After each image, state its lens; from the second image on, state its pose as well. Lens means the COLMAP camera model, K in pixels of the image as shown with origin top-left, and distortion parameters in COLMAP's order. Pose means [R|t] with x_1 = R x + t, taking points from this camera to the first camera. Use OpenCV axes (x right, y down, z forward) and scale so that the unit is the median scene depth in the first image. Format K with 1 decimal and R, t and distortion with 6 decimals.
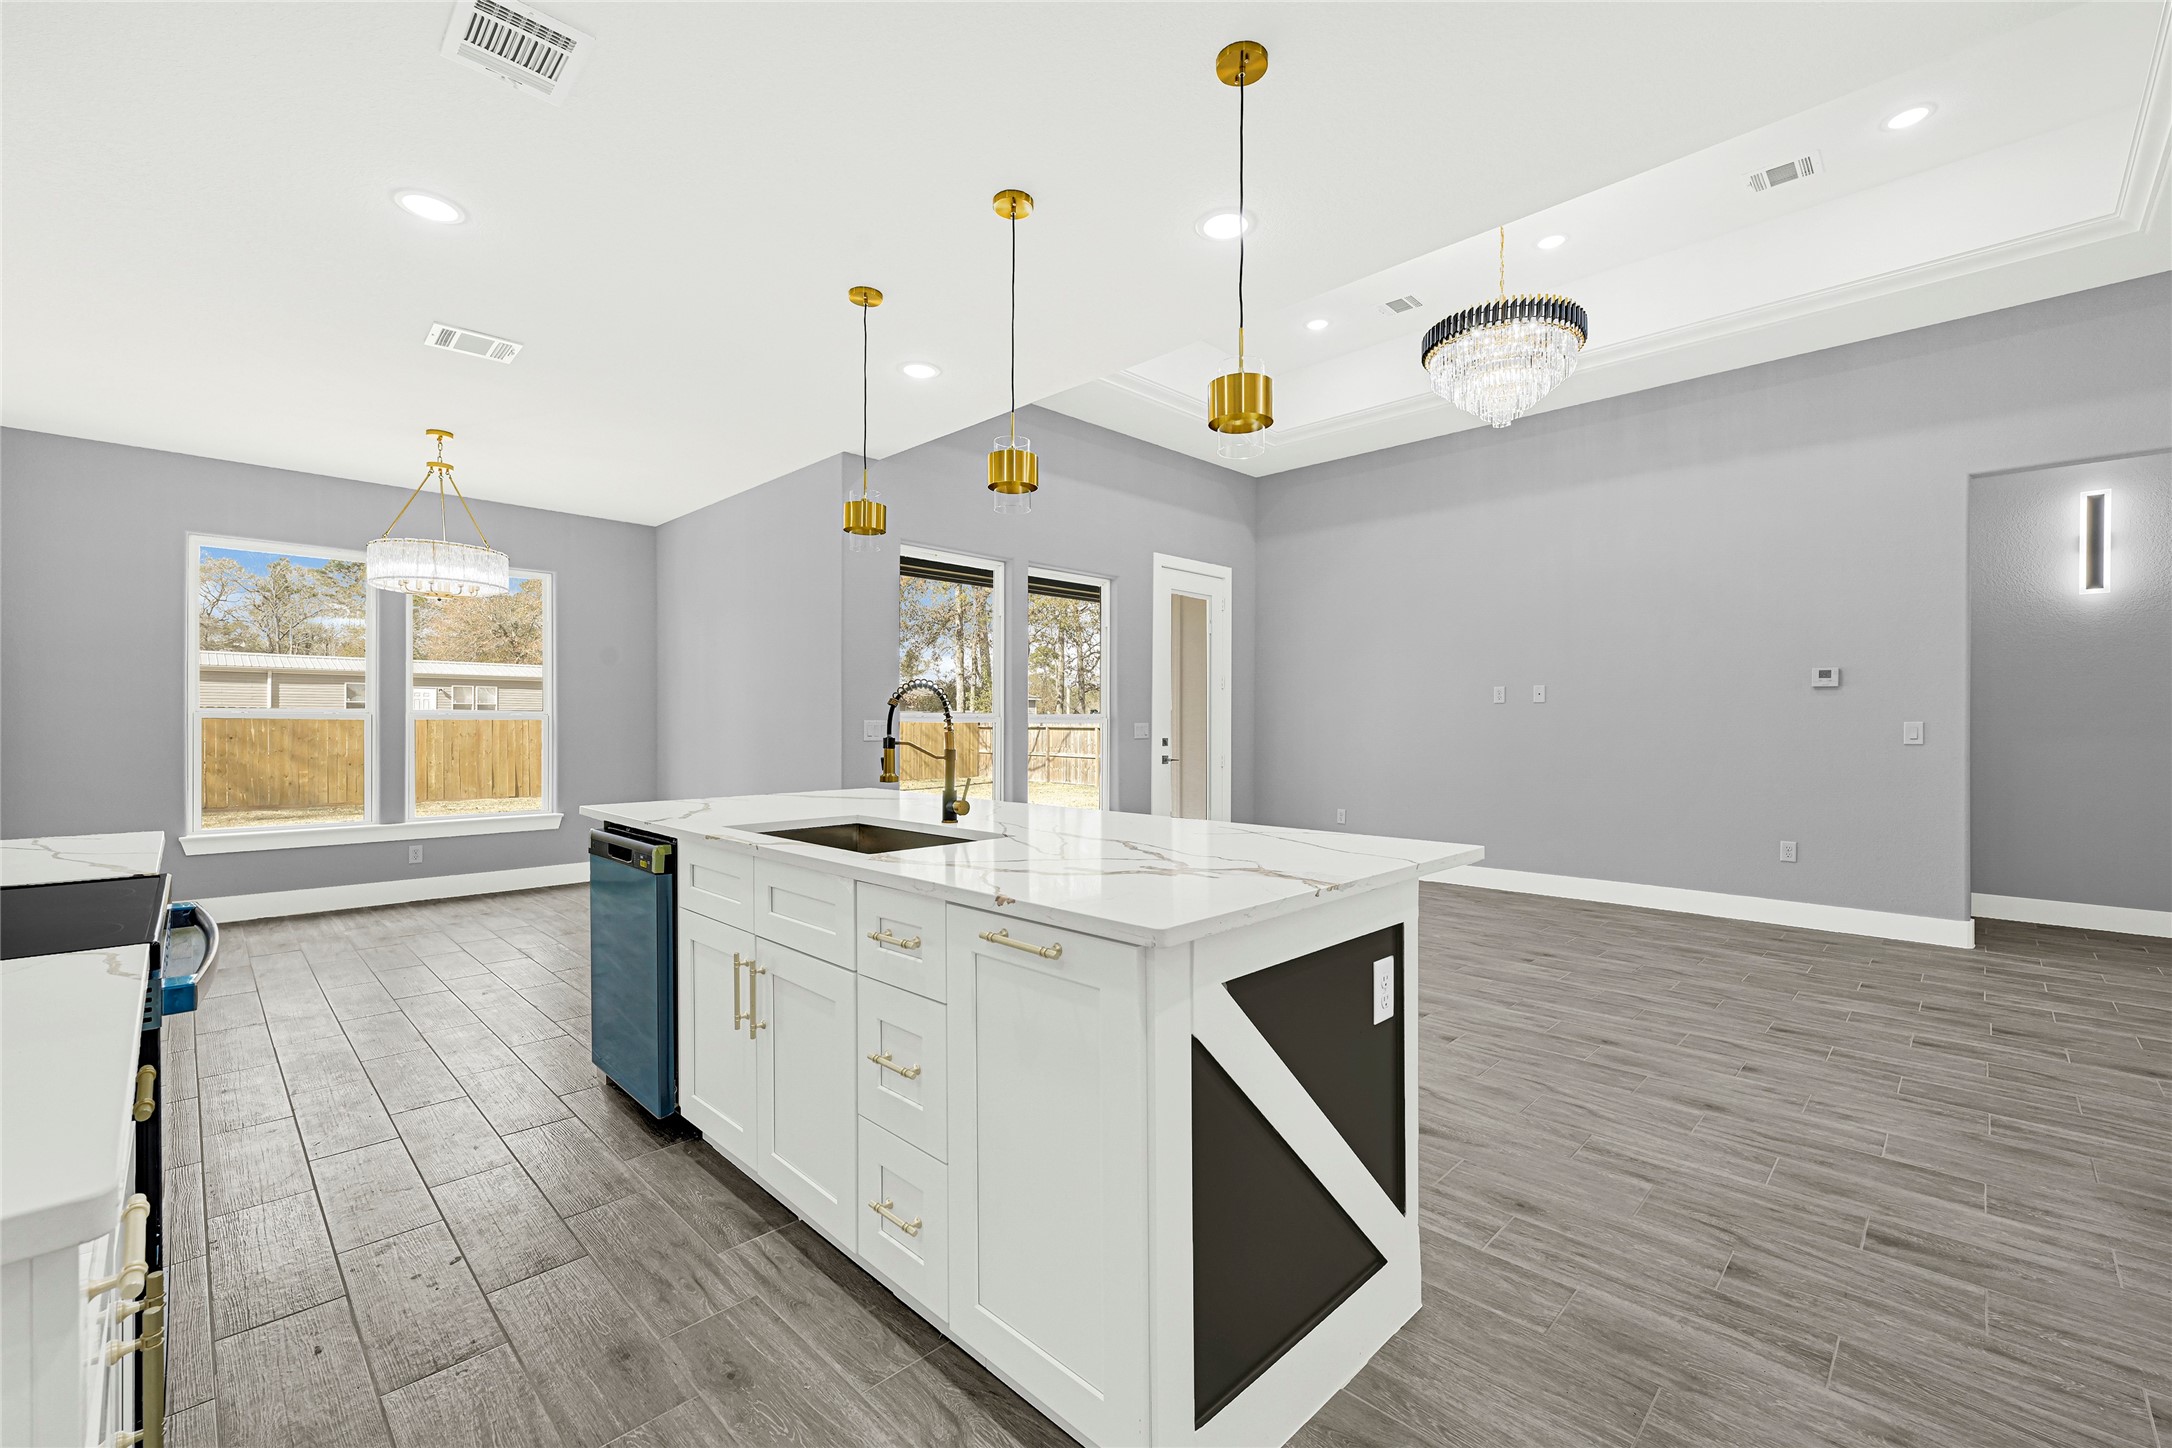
lens RADIAL K [[890.8, 0, 1086.5], [0, 890.8, 740.7], [0, 0, 1]] dist [-0.005864, 0.000519]
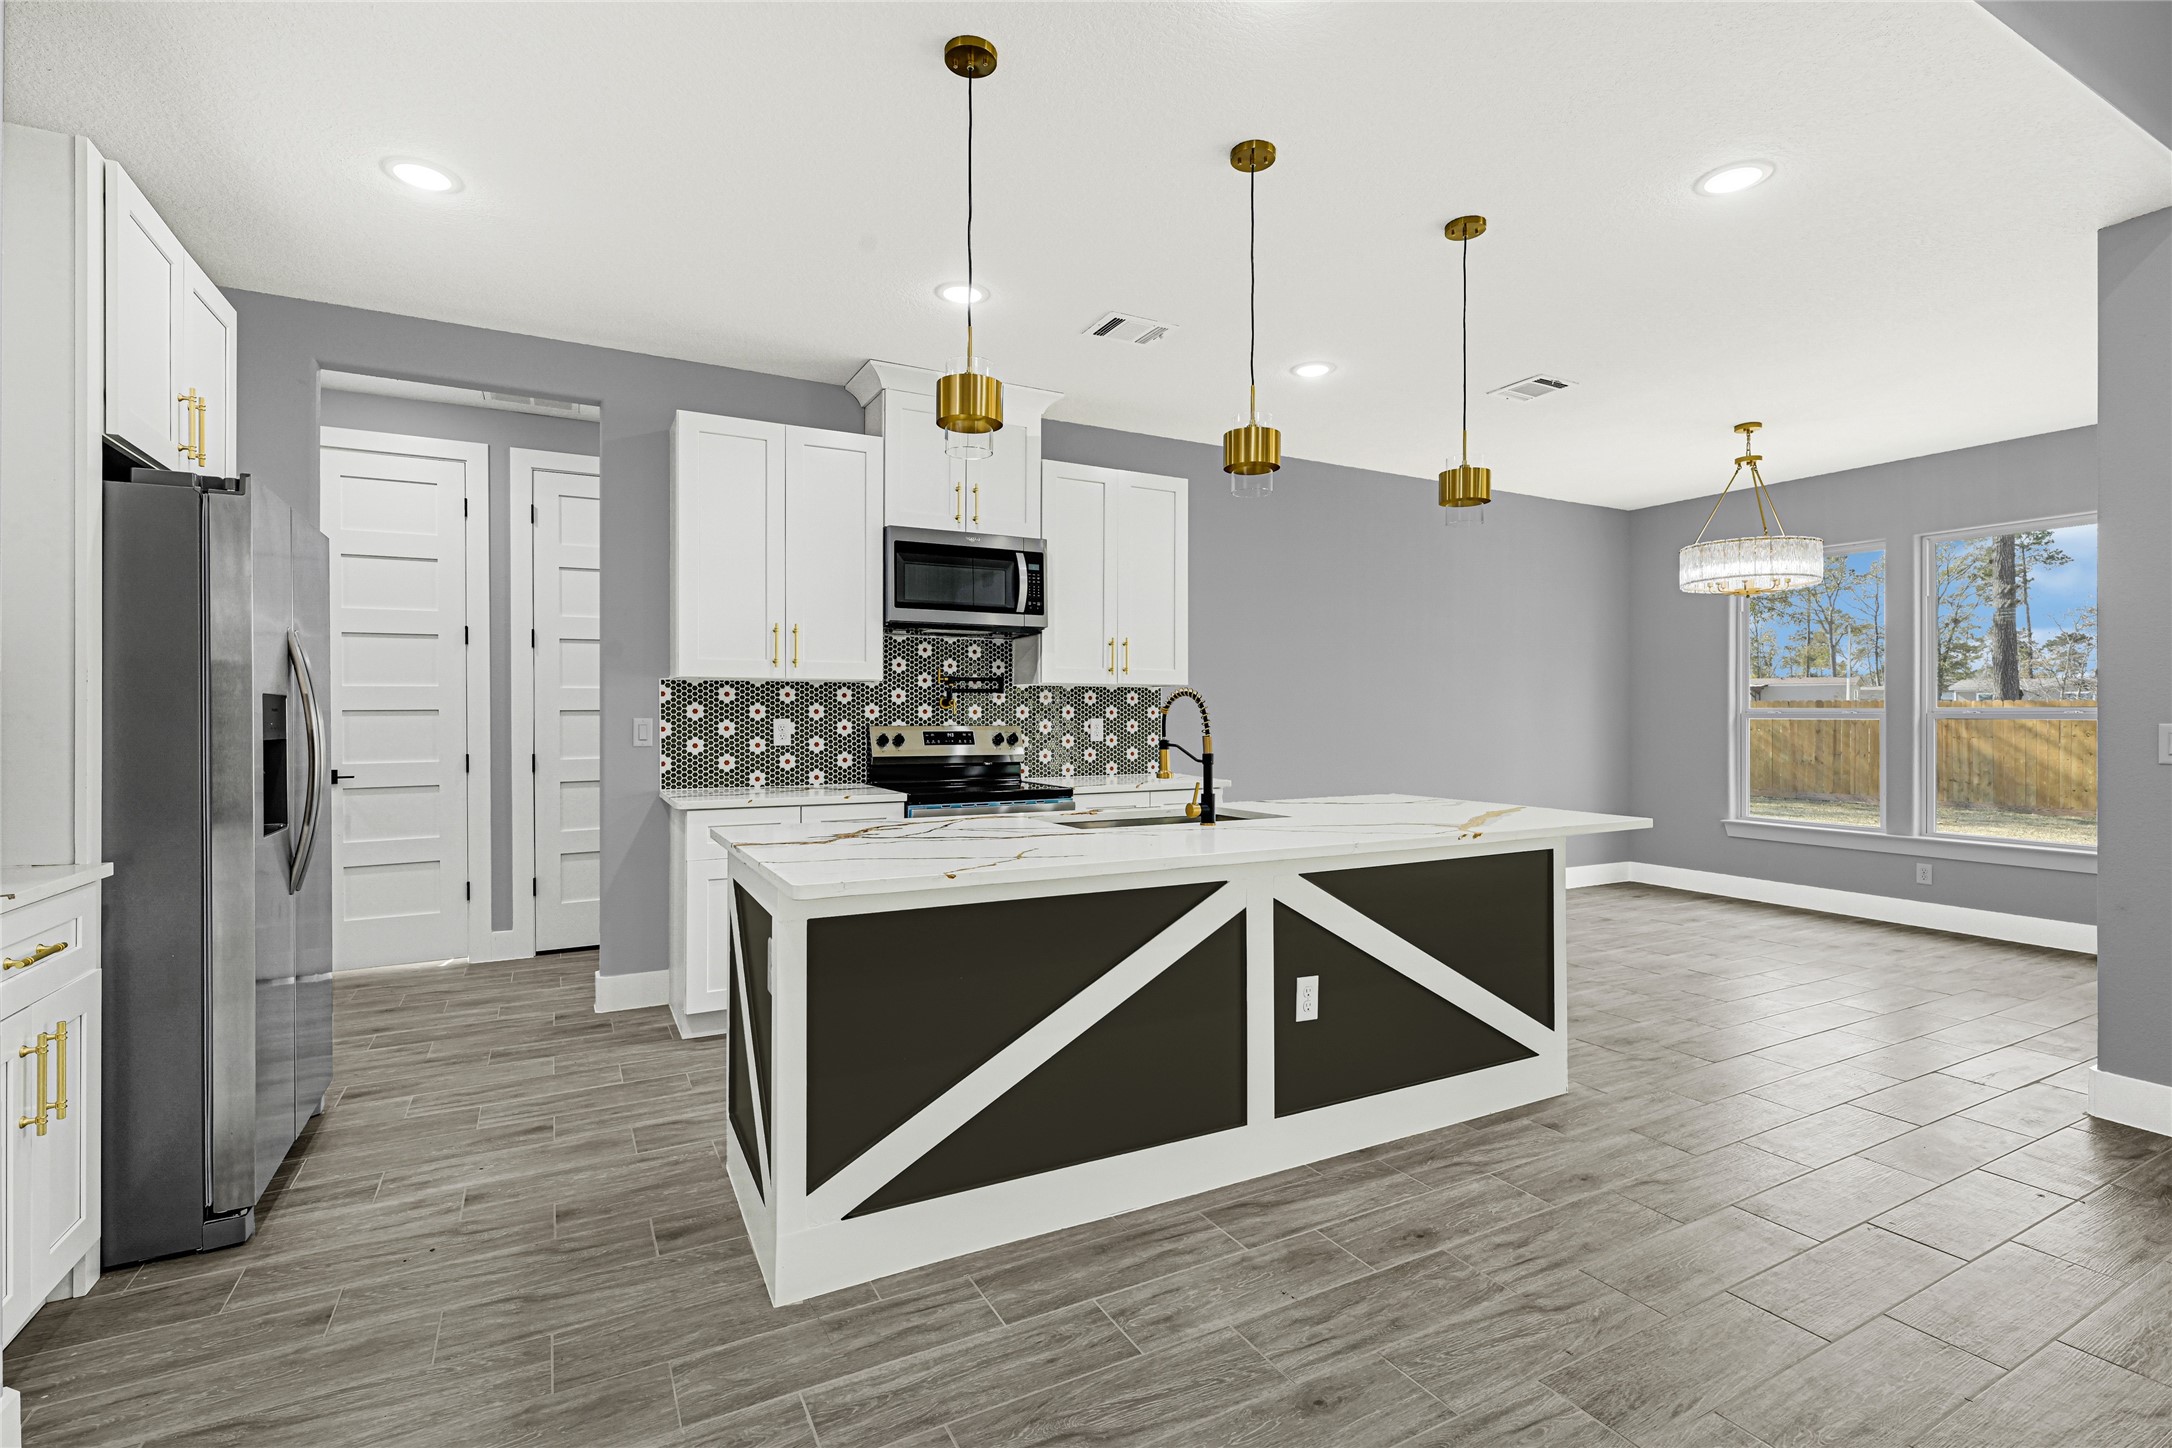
lens RADIAL K [[982.0, 0, 1092.9], [0, 982.0, 717.0], [0, 0, 1]] dist [-0.009327, 0.000129]
pose [[-0.274792, -0.001198, -0.961503, 0.792975], [-0.019690, 0.999797, 0.004382, -0.028461], [0.961302, 0.020136, -0.274759, 0.964714]]
